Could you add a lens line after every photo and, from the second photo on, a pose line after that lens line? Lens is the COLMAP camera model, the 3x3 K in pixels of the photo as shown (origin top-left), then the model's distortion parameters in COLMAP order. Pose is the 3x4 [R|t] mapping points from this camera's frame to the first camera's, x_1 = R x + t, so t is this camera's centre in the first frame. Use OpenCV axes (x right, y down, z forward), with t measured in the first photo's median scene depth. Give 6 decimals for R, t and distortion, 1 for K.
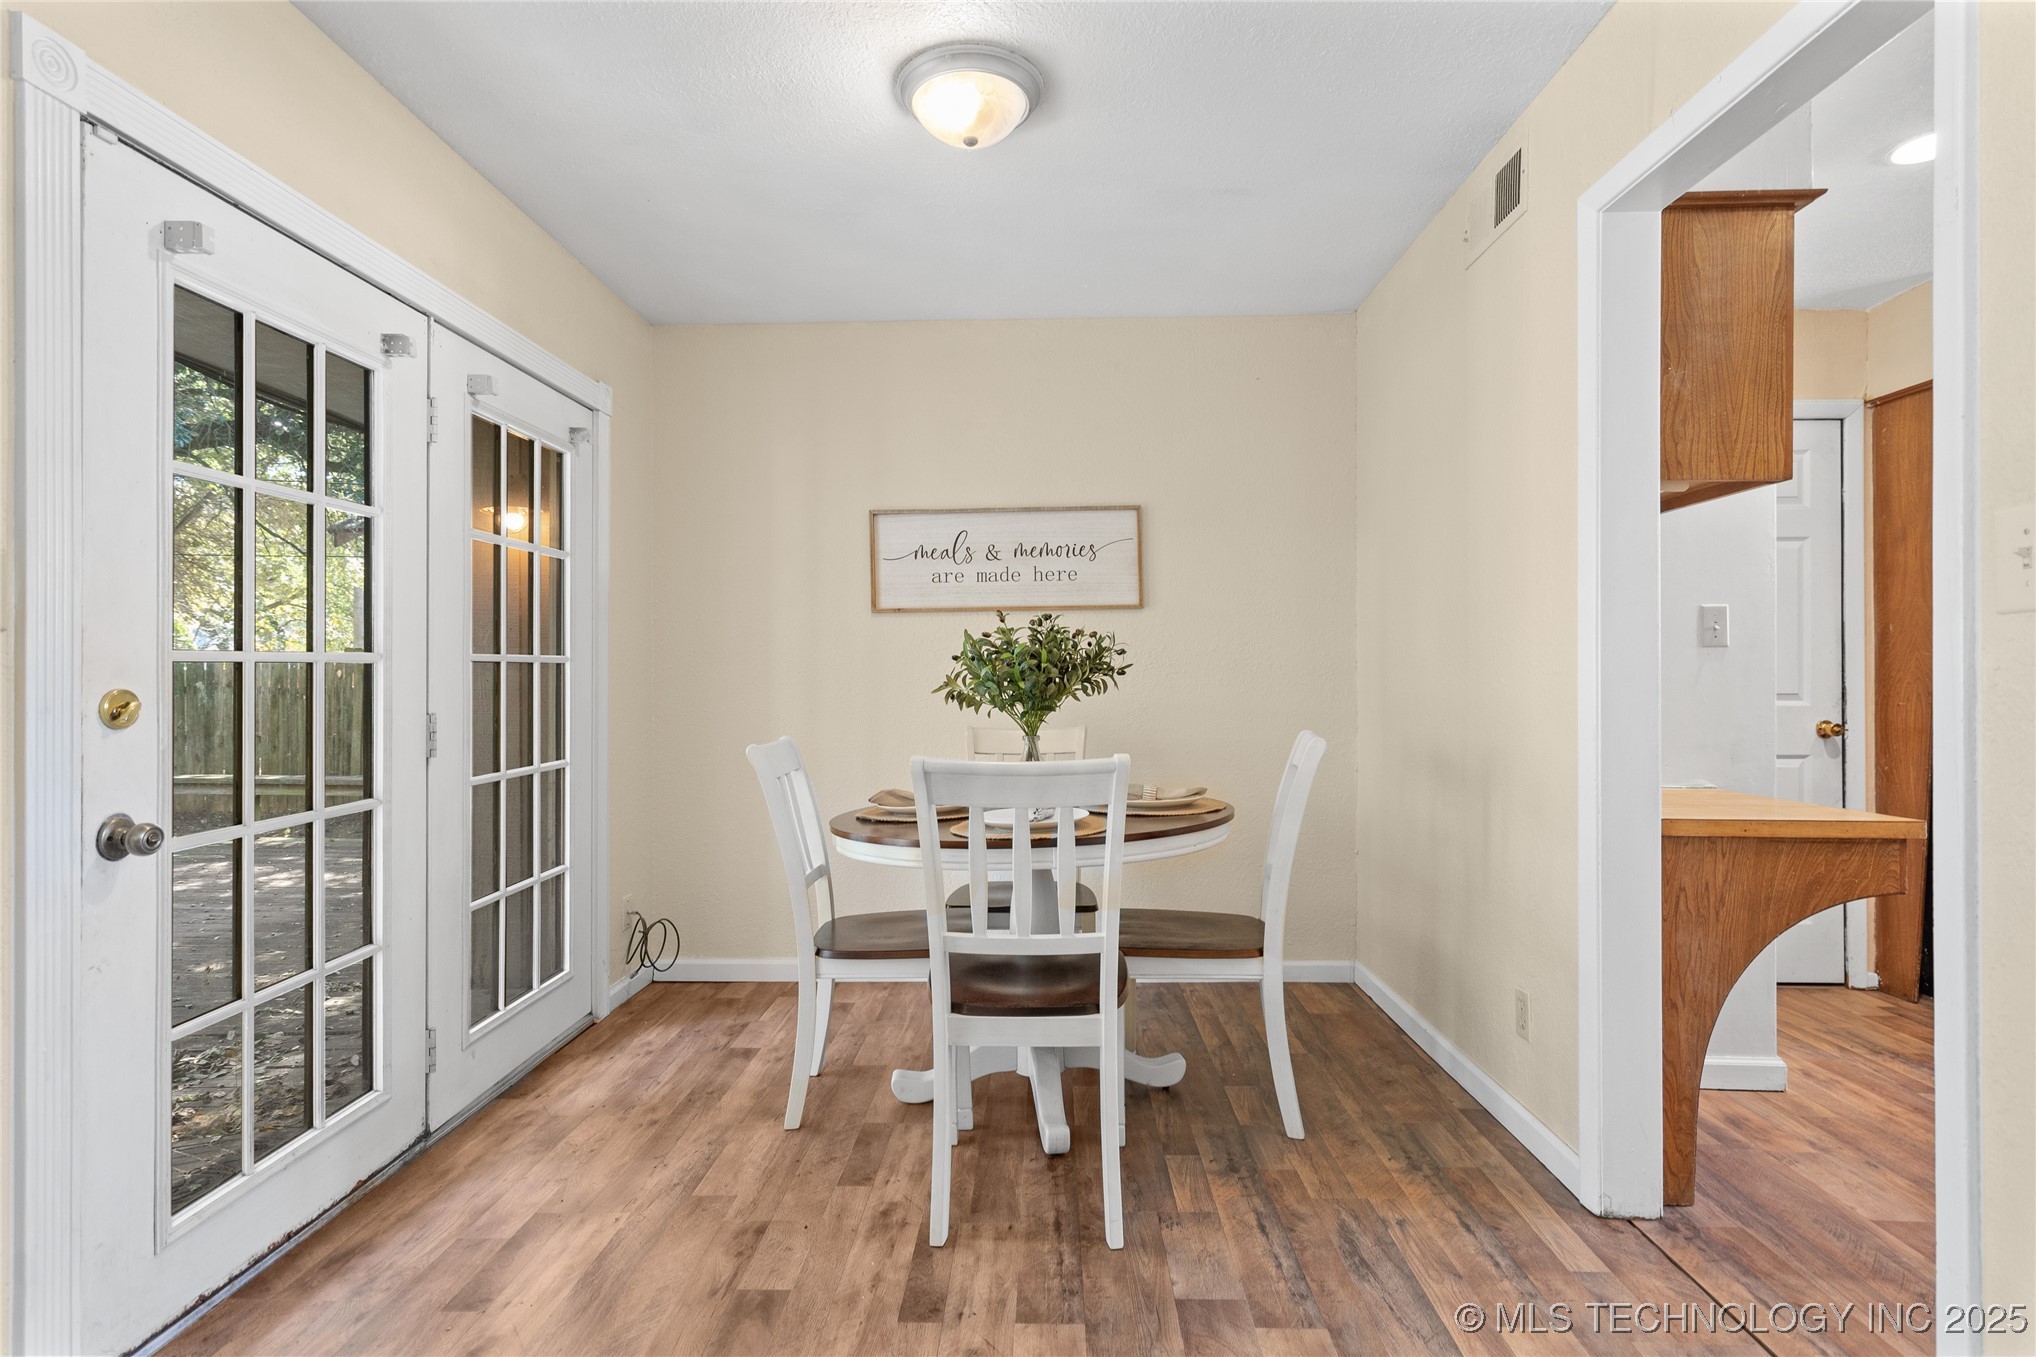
lens RADIAL K [[1018.5, 0, 1020.4], [0, 1018.5, 668.4], [0, 0, 1]] dist [0.001645, -0.000852]
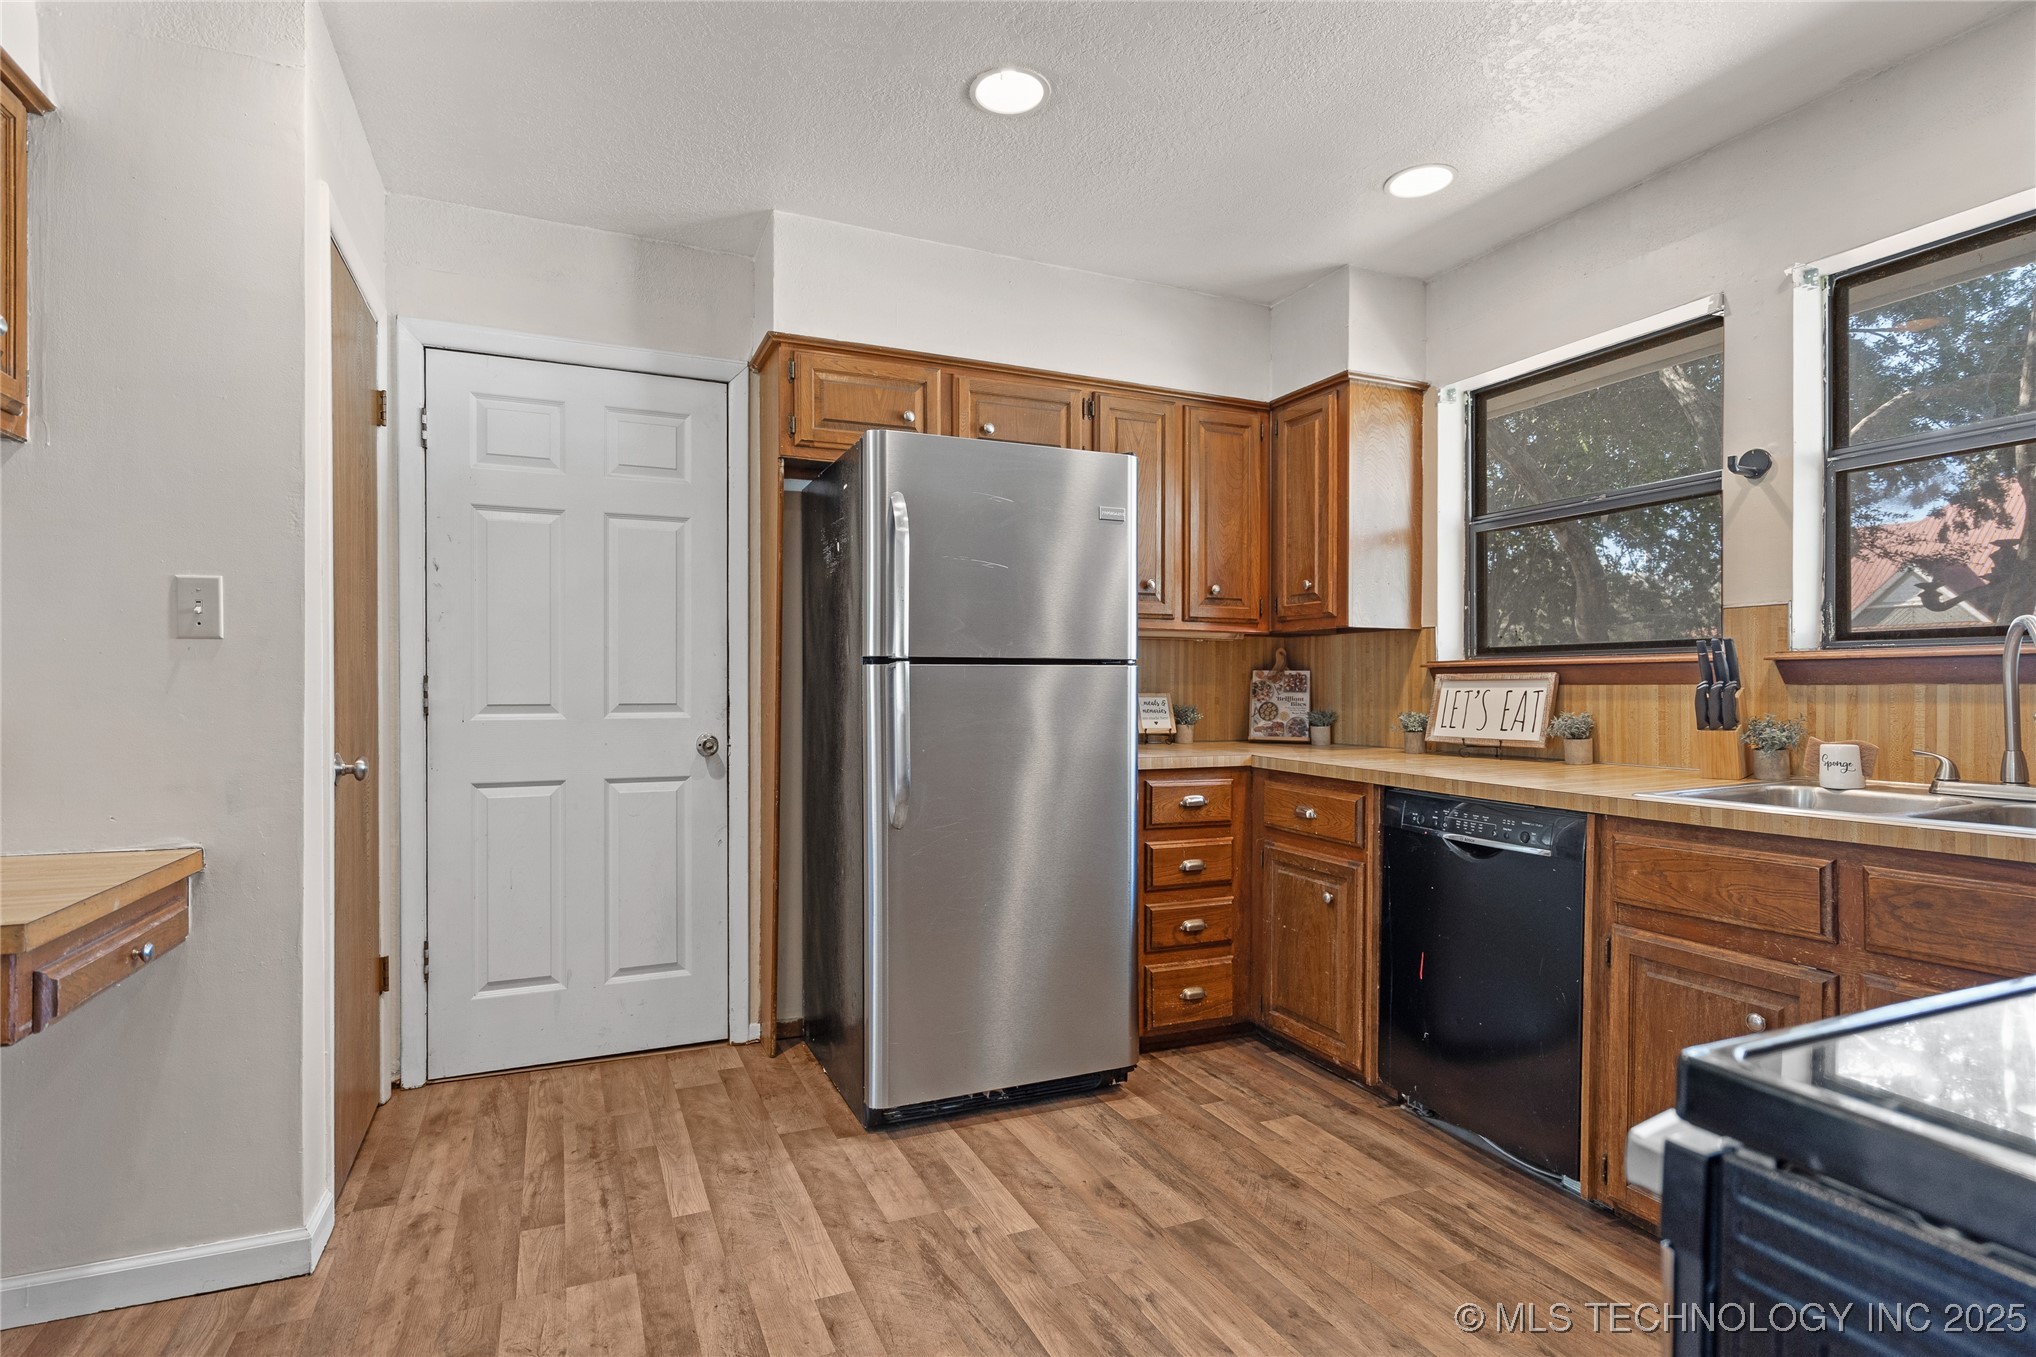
lens RADIAL K [[1015.6, 0, 1014.3], [0, 1015.6, 686.8], [0, 0, 1]] dist [0.003249, 0.000189]
pose [[0.904851, -0.002980, 0.425719, 1.284038], [-0.001546, 0.999946, 0.010285, 0.004138], [-0.425726, -0.009964, 0.904797, 0.235044]]
